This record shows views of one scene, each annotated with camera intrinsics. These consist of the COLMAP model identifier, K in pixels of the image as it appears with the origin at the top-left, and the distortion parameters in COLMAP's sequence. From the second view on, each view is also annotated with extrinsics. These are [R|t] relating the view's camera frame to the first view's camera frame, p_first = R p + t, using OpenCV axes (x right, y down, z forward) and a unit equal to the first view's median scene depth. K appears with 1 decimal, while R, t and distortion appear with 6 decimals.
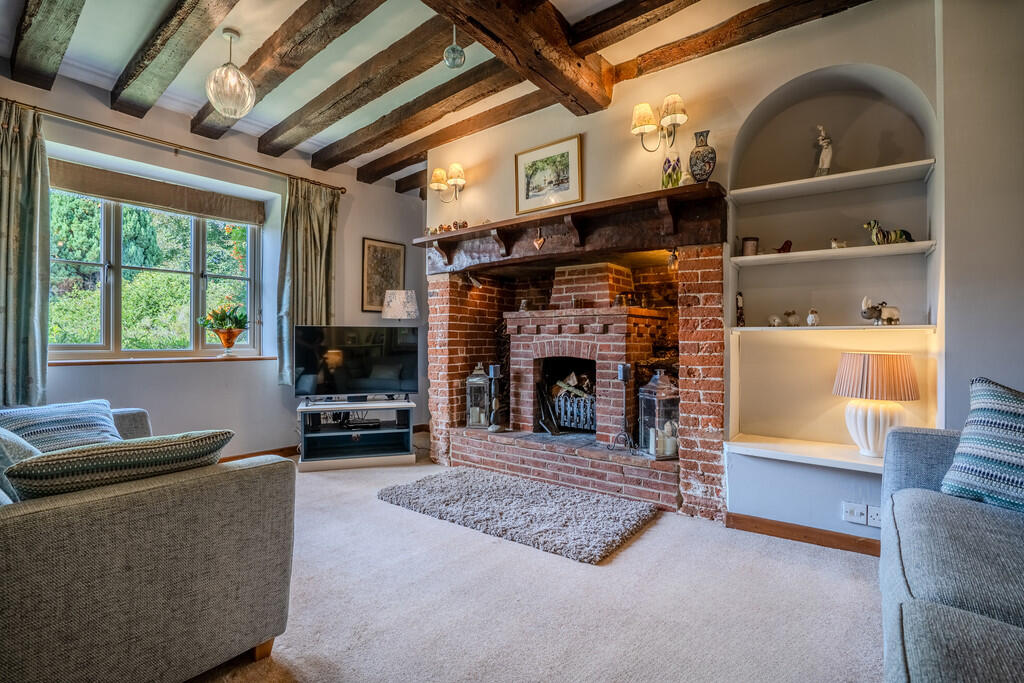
lens RADIAL K [[470.5, 0, 506.1], [0, 470.5, 339.0], [0, 0, 1]] dist [0.000281, 0.000405]
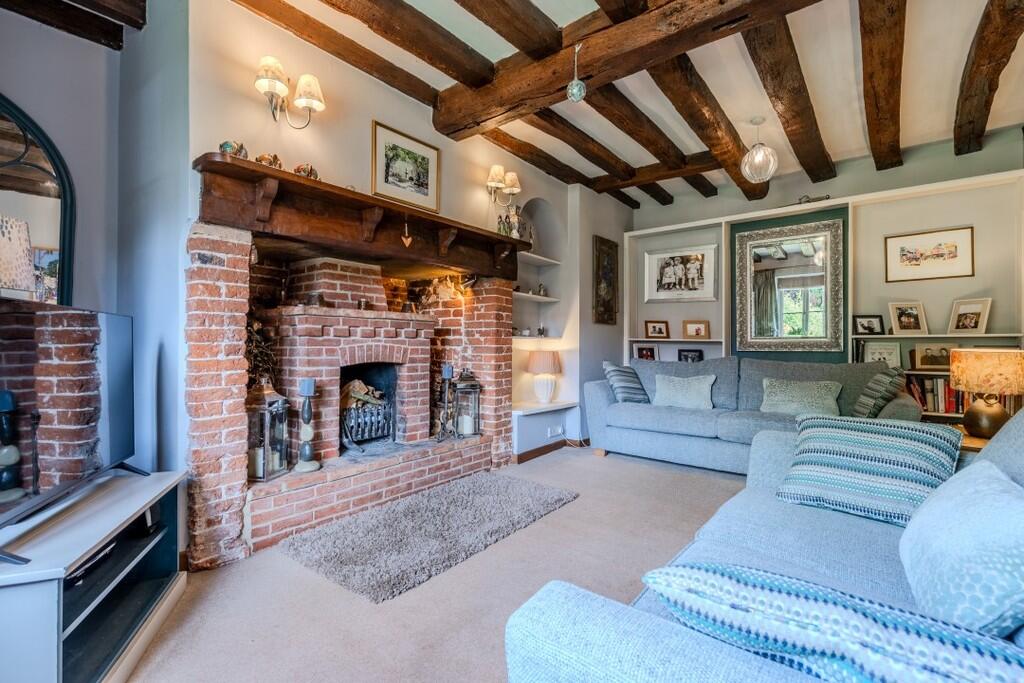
lens RADIAL K [[470.5, 0, 504.7], [0, 470.5, 343.8], [0, 0, 1]] dist [0.000281, 0.000405]
pose [[0.017822, 0.003715, 0.999834, -0.807564], [-0.000961, 0.999993, -0.003698, 0.004686], [-0.999841, -0.000895, 0.017825, 0.750267]]
